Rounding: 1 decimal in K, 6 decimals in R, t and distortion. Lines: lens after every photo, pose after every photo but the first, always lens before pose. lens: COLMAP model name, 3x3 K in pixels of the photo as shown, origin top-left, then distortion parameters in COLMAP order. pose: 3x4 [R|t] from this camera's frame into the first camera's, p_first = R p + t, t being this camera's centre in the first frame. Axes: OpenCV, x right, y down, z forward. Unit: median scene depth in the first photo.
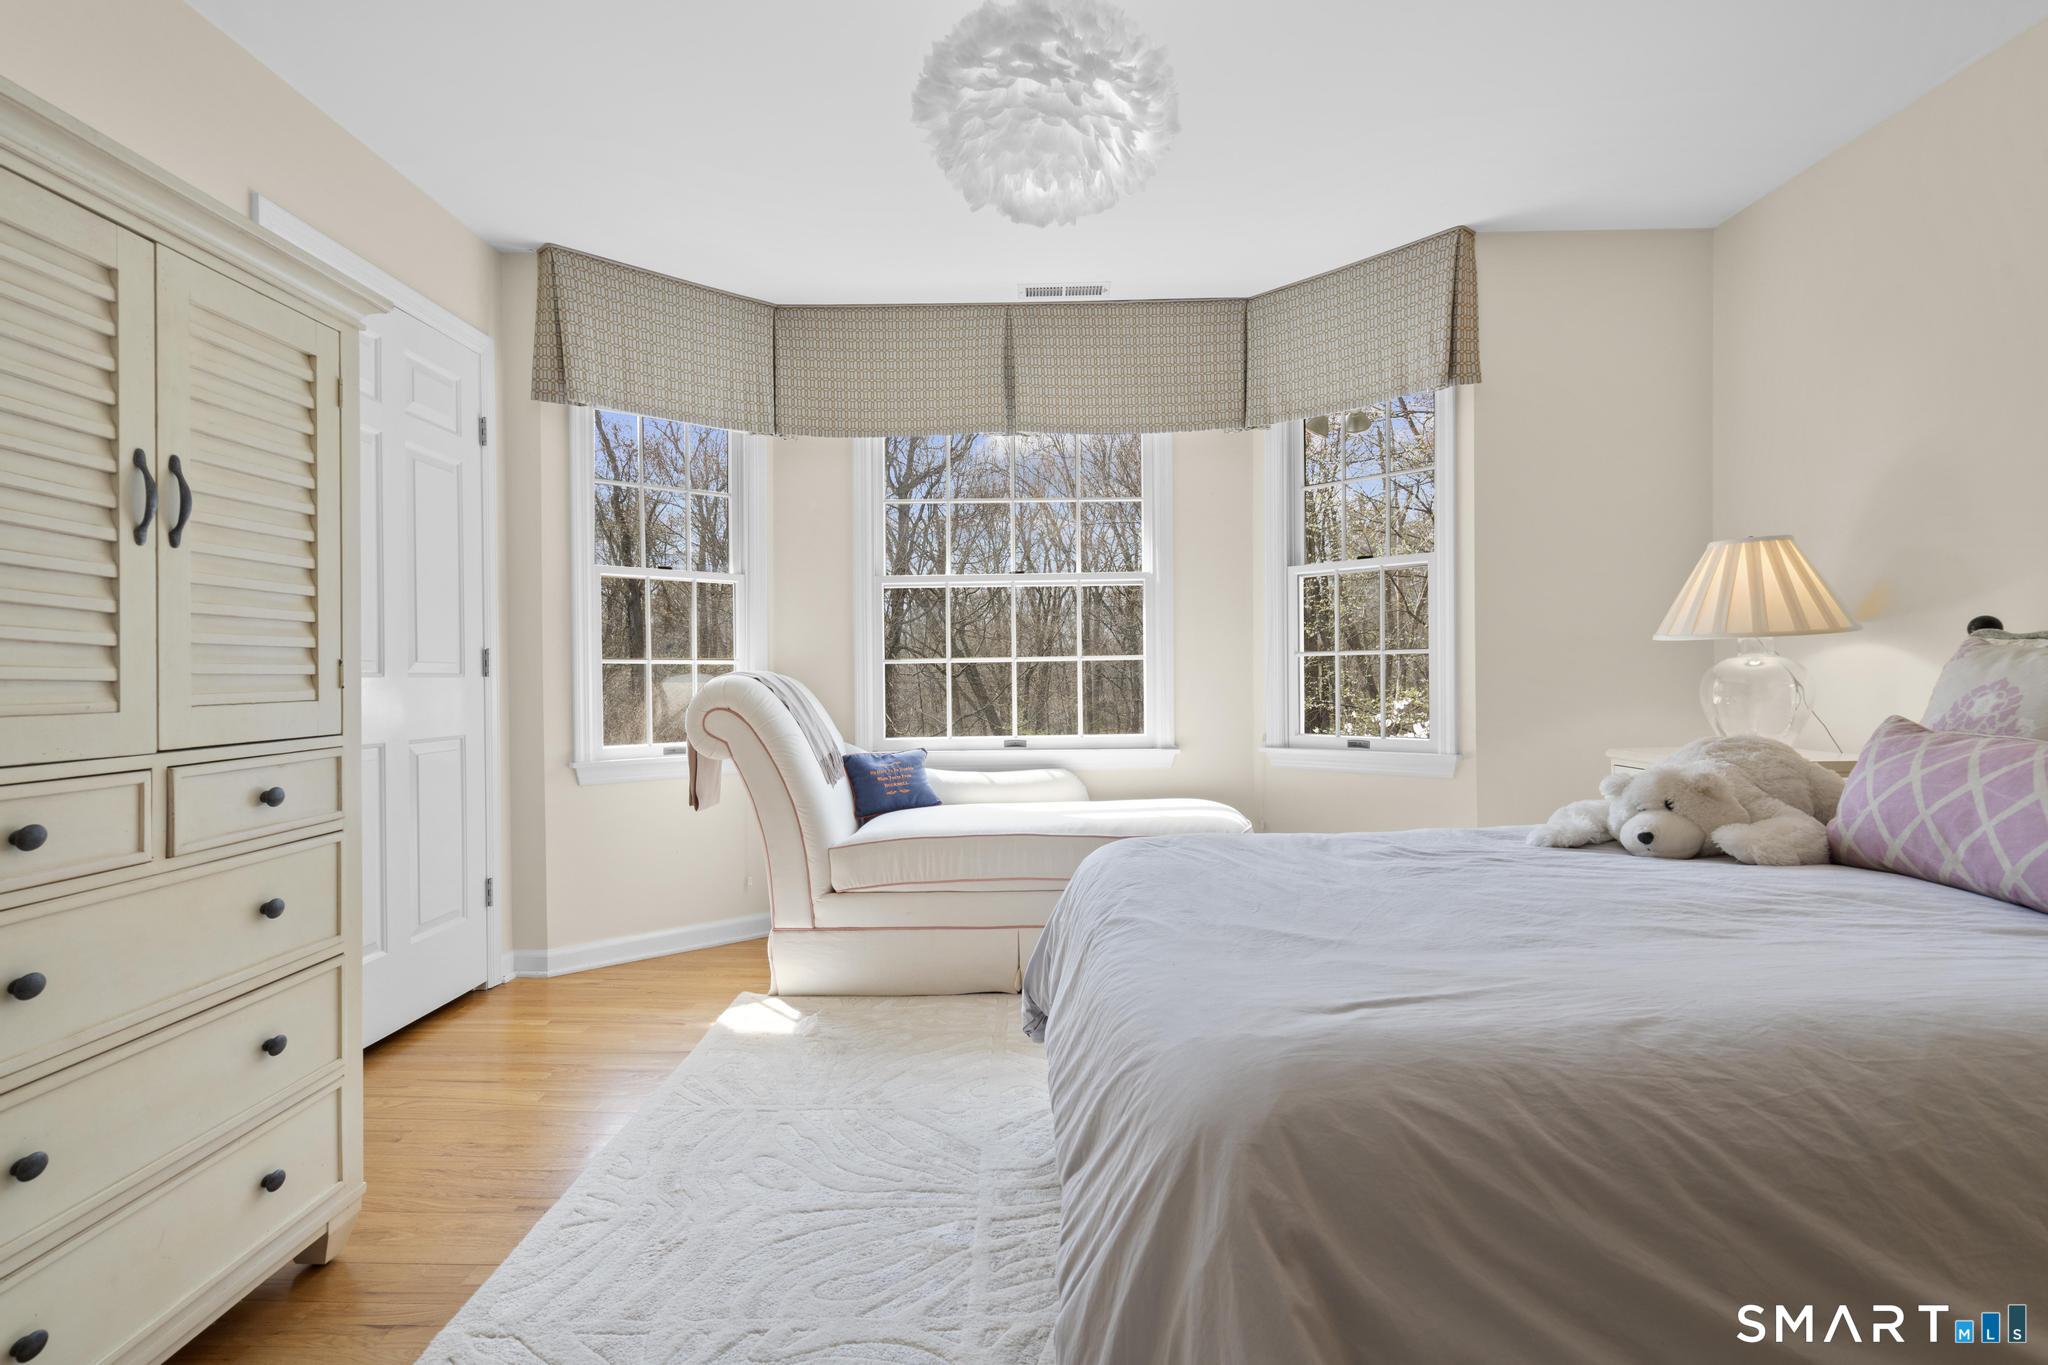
lens RADIAL K [[1045.0, 0, 1017.2], [0, 1045.0, 684.1], [0, 0, 1]] dist [-0.002973, 0.002829]
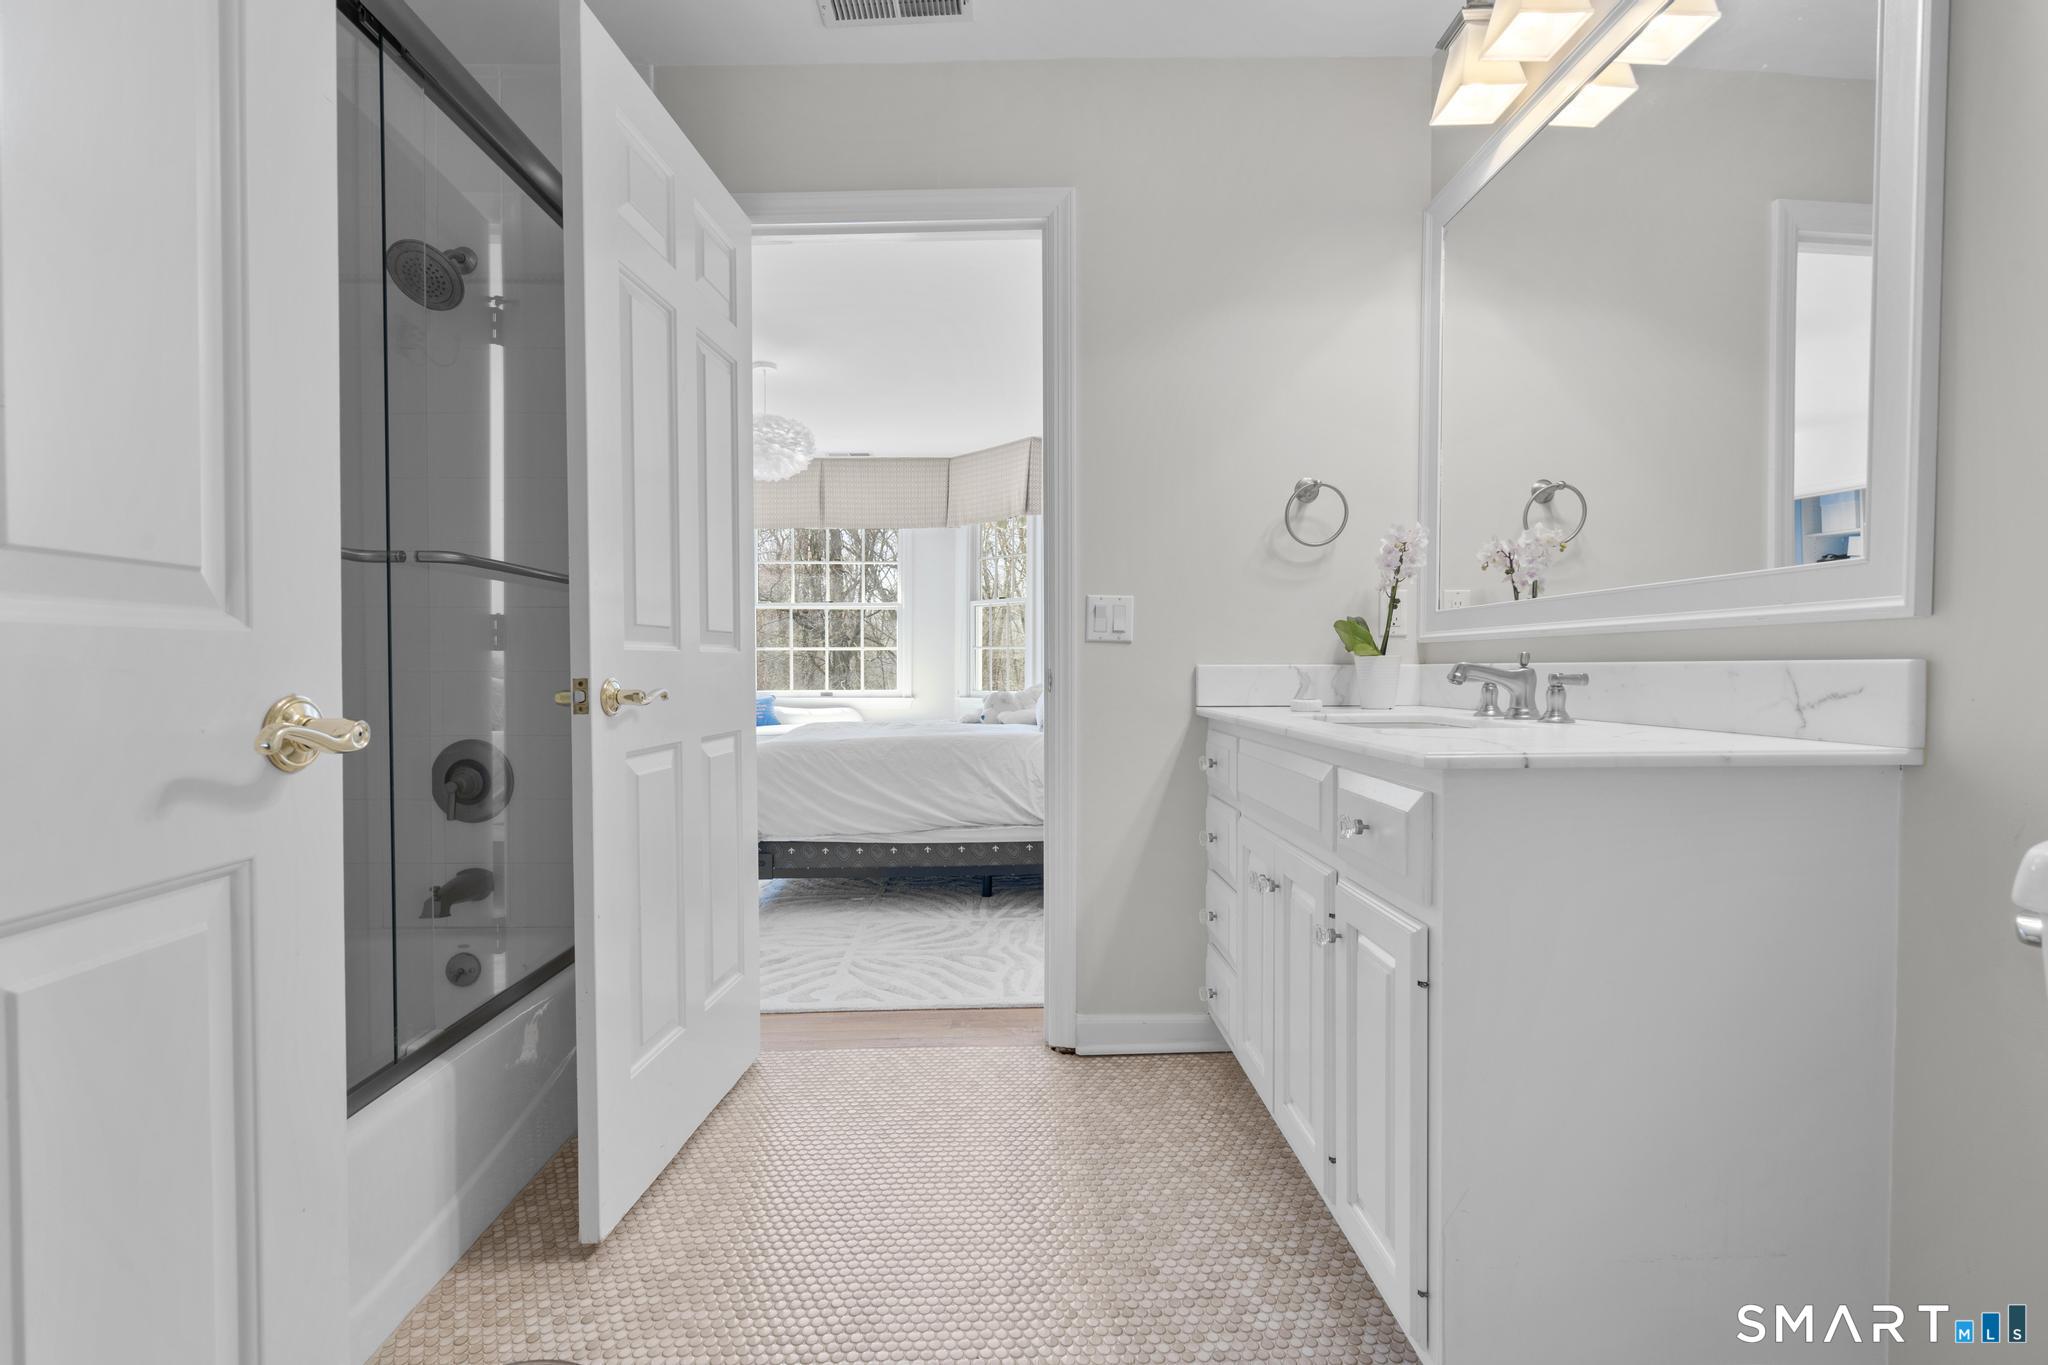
lens RADIAL K [[921.0, 0, 1005.9], [0, 921.0, 686.8], [0, 0, 1]] dist [-0.006617, 0.002463]
pose [[0.999560, 0.011134, 0.027497, 0.321770], [-0.011622, 0.999776, 0.017664, 0.013576], [-0.027294, -0.017976, 0.999466, -0.764121]]
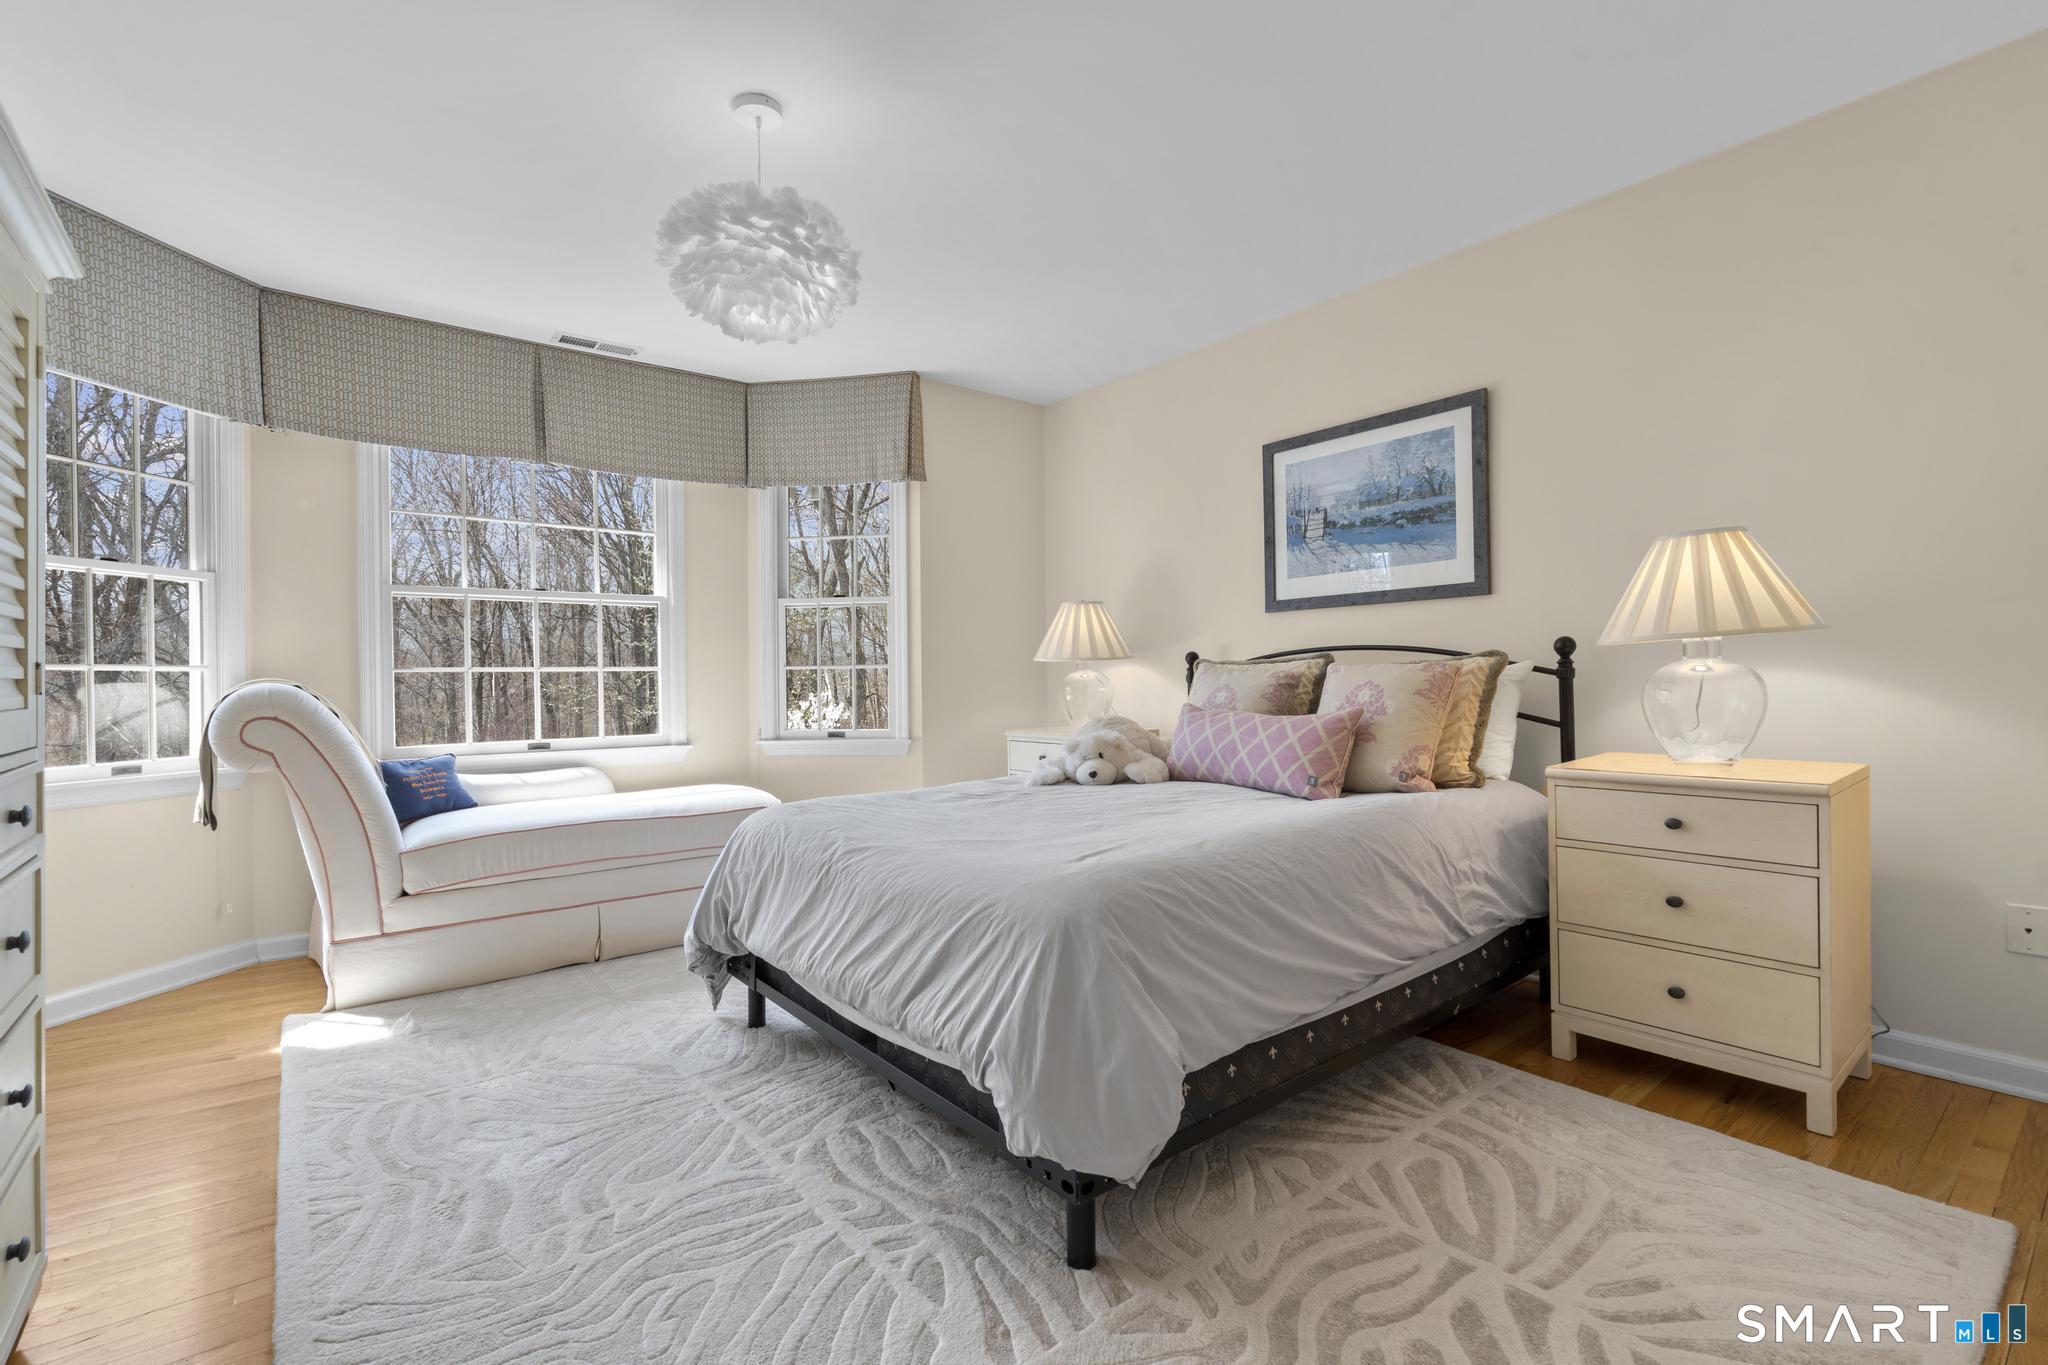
lens RADIAL K [[921.0, 0, 1015.0], [0, 921.0, 684.7], [0, 0, 1]] dist [-0.006617, 0.002463]
pose [[0.775712, -0.000672, 0.631087, -0.262519], [0.006663, 0.999952, -0.007125, 0.003477], [-0.631052, 0.009732, 0.775679, -0.066463]]
